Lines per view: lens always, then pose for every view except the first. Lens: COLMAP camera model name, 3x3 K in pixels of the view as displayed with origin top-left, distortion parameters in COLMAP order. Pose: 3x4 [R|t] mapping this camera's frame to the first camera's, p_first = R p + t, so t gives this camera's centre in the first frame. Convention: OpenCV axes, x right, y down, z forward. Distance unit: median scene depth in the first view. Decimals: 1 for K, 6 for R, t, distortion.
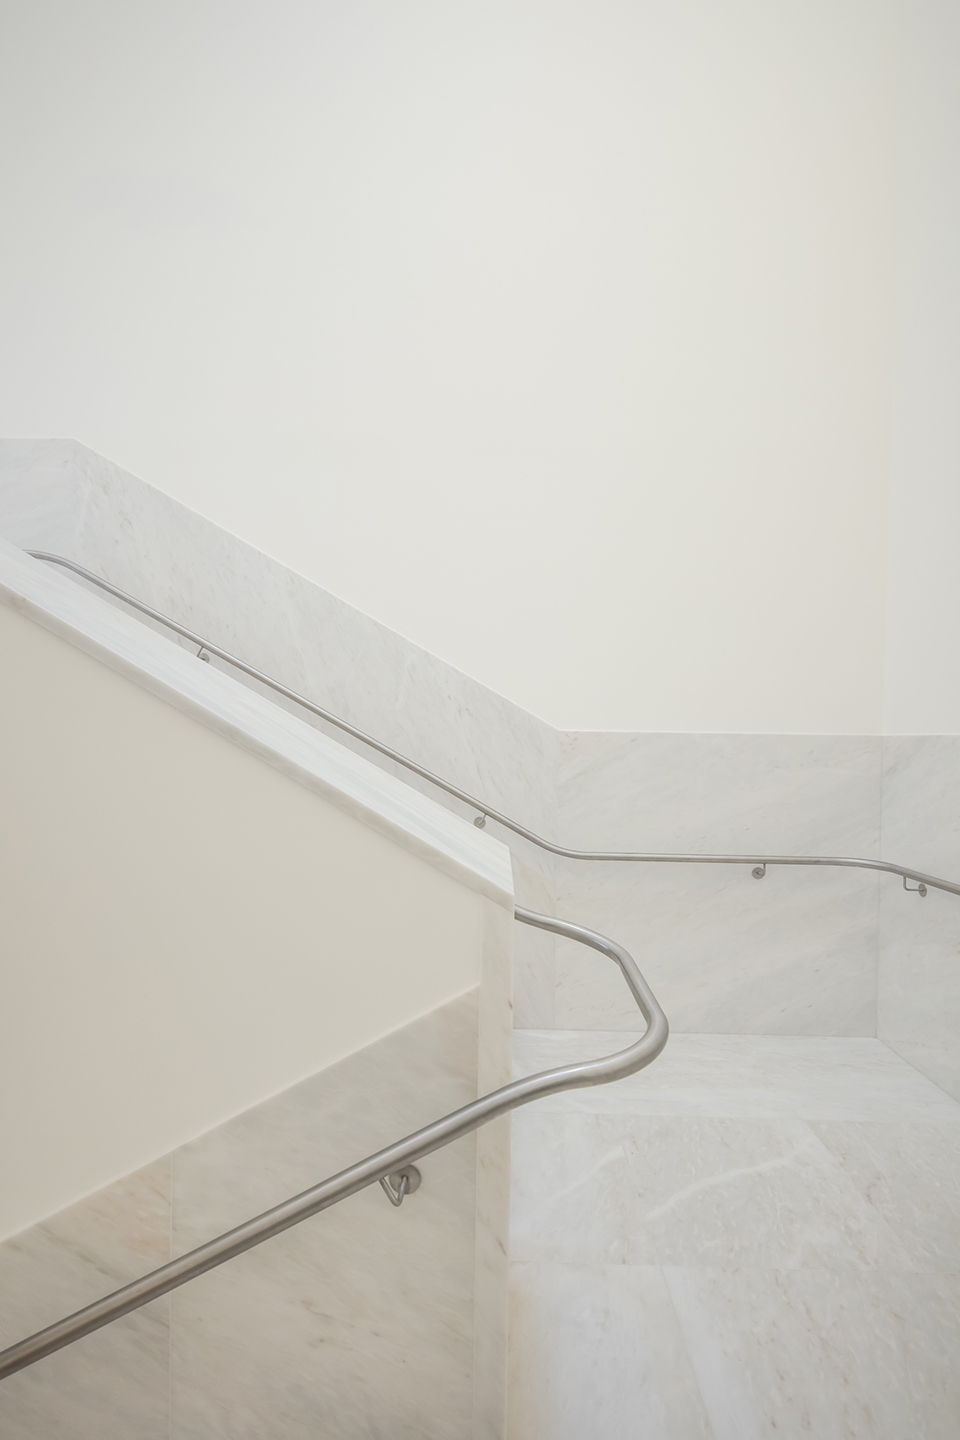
lens RADIAL K [[694.1, 0, 484.4], [0, 694.1, 740.8], [0, 0, 1]] dist [0.001864, 0.000025]
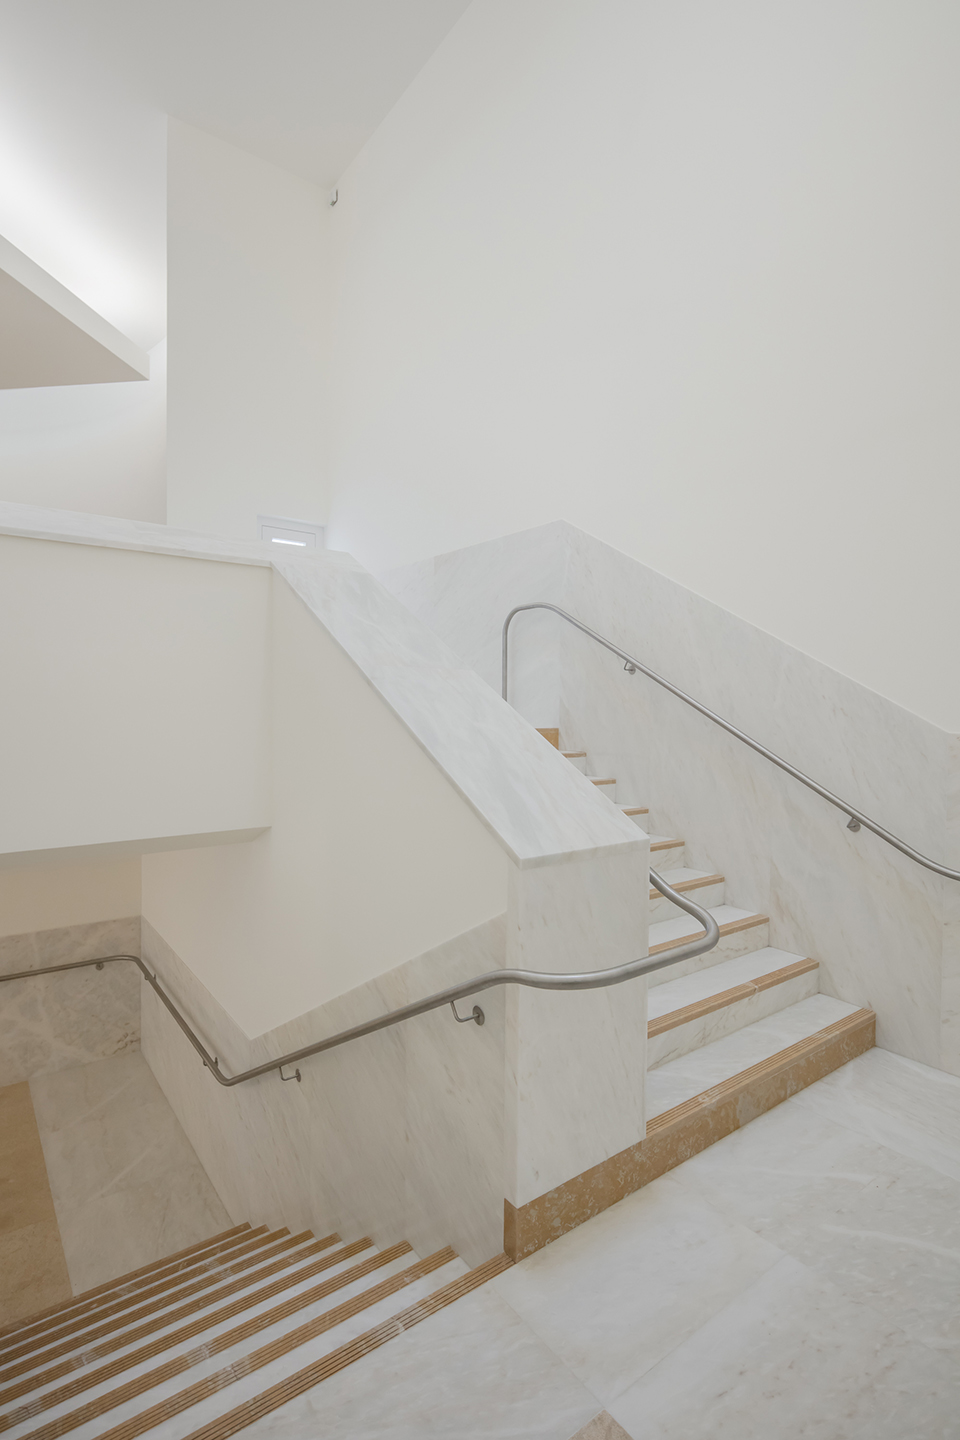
lens RADIAL K [[705.8, 0, 480.0], [0, 705.8, 720.0], [0, 0, 1]] dist [0.000534, -0.001034]
pose [[0.611977, 0.008675, -0.790828, 0.451534], [-0.003494, 0.999960, 0.008266, -0.036250], [0.790868, -0.002296, 0.611983, -0.014416]]
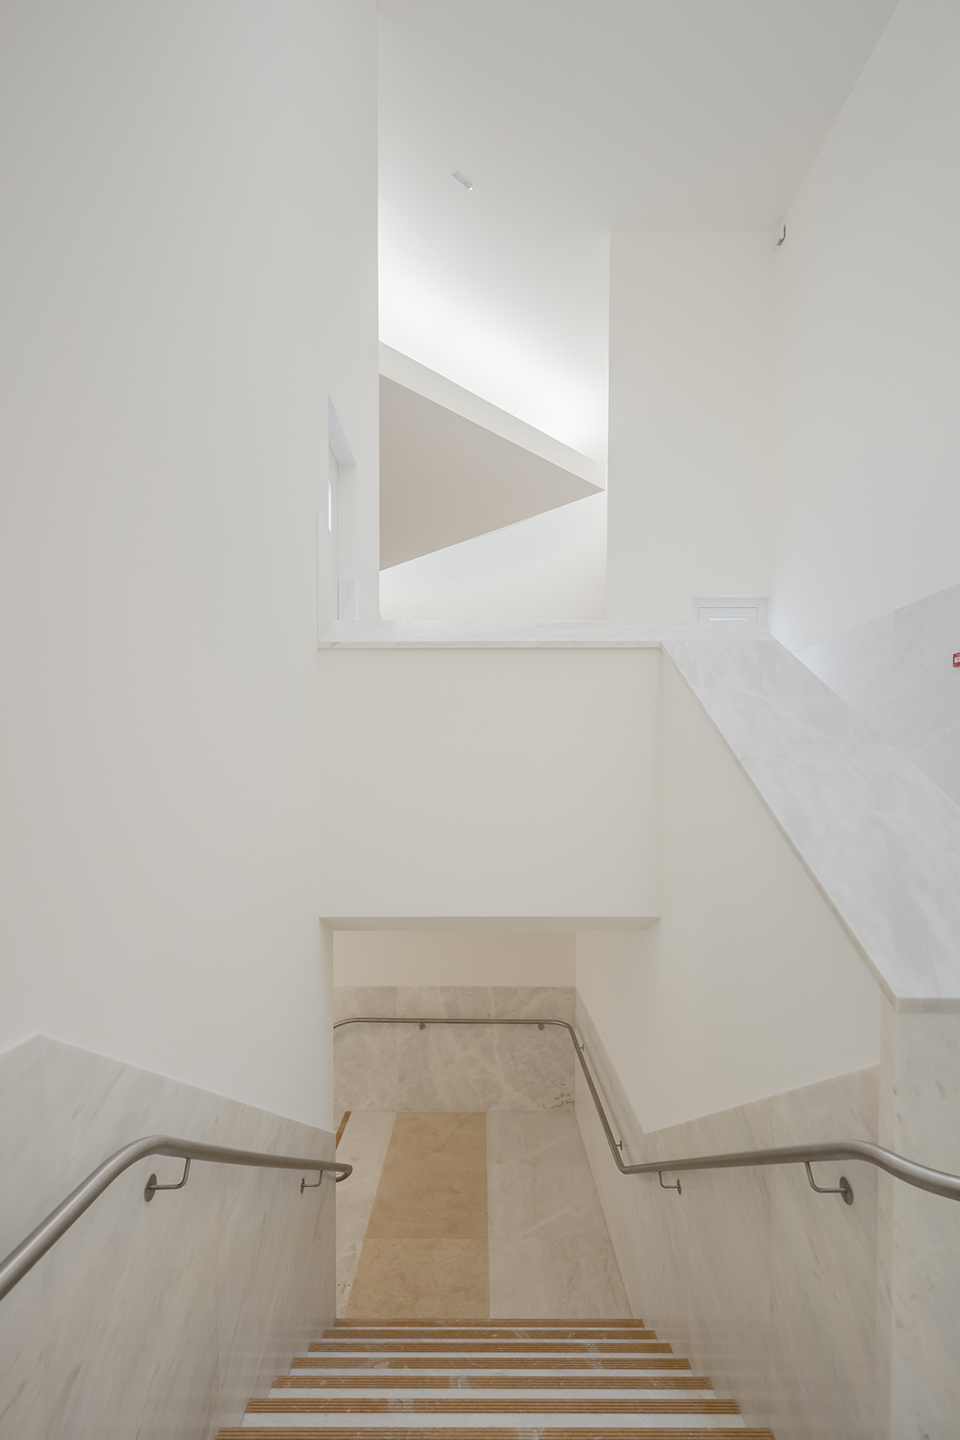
lens RADIAL K [[705.8, 0, 479.3], [0, 705.8, 799.7], [0, 0, 1]] dist [-0.000162, -0.000557]
pose [[0.013377, 0.001978, -0.999909, 0.436928], [-0.005746, 0.999982, 0.001902, -0.036073], [0.999894, 0.005720, 0.013388, 0.107915]]
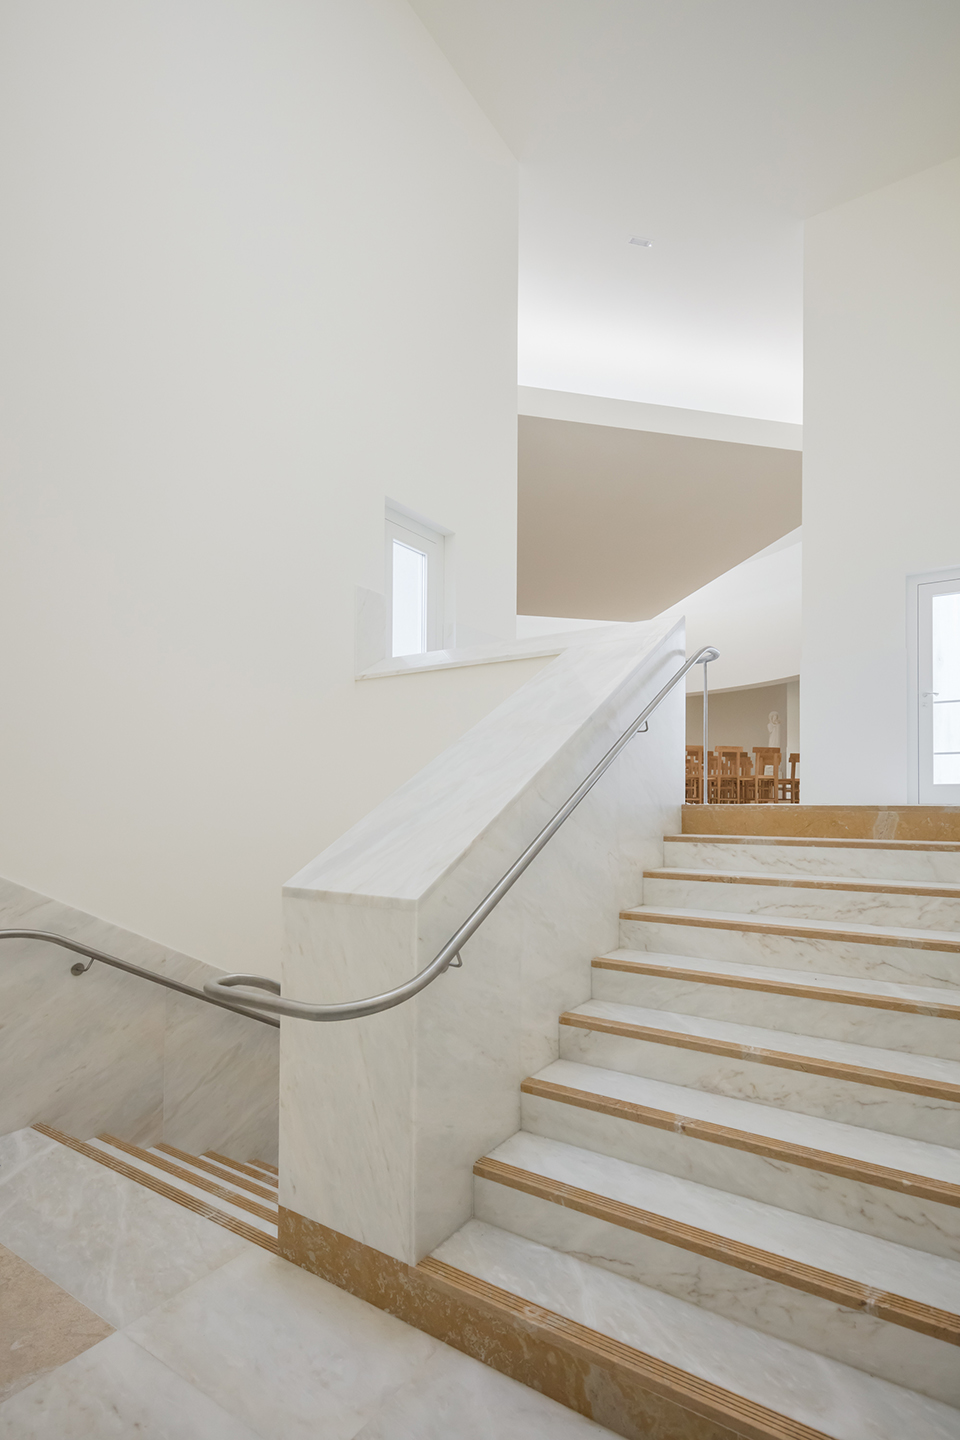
lens RADIAL K [[699.9, 0, 511.1], [0, 699.9, 795.9], [0, 0, 1]] dist [0.002593, 0.000258]
pose [[-0.518496, -0.027912, -0.854624, 0.459788], [-0.019320, 0.999594, -0.020926, 0.008863], [0.854862, 0.005662, -0.518825, 0.881054]]
